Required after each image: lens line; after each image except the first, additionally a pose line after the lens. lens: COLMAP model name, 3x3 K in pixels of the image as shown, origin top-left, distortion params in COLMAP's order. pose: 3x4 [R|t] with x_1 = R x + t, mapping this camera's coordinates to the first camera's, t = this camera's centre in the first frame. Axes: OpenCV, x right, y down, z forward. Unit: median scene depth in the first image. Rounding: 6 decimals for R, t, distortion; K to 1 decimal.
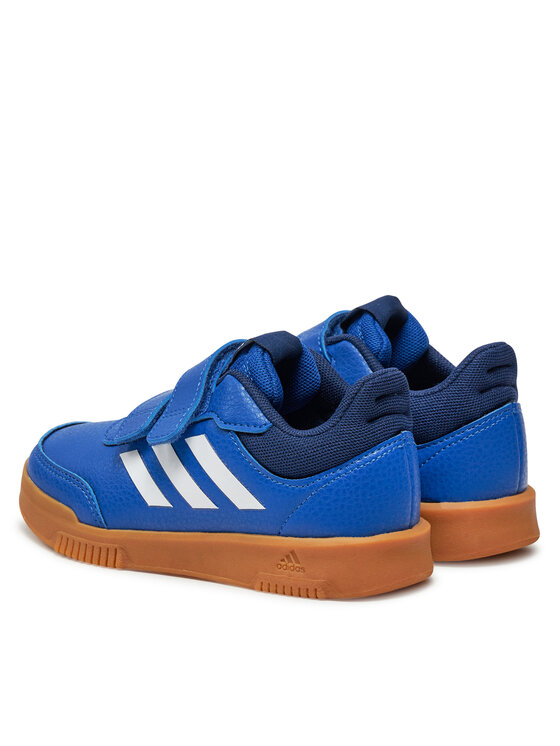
lens RADIAL K [[2184.6, 0, 281.5], [0, 2184.6, 370.7], [0, 0, 1]] dist [0.633822, 0.000000]
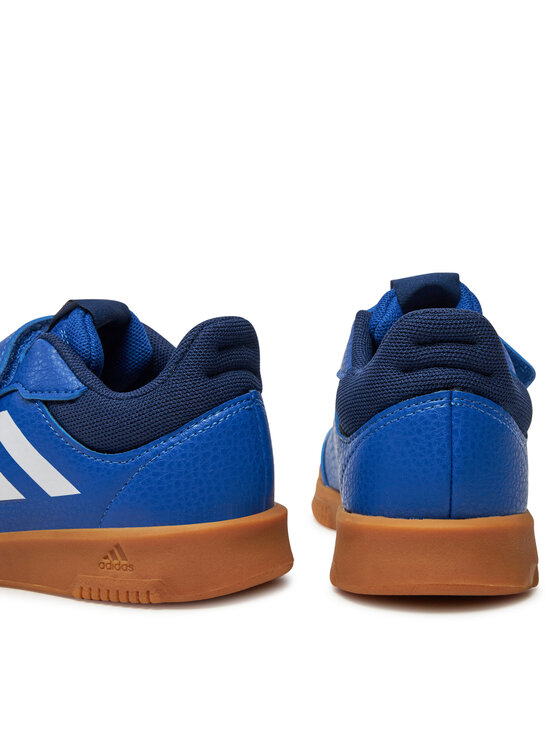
lens RADIAL K [[1526.4, 0, 281.0], [0, 1526.4, 376.0], [0, 0, 1]] dist [0.296896, 0.000000]
pose [[0.996821, -0.045064, 0.065700, 0.029989], [0.047884, 0.997969, -0.042001, 0.047588], [-0.063673, 0.045013, 0.996955, 0.442651]]
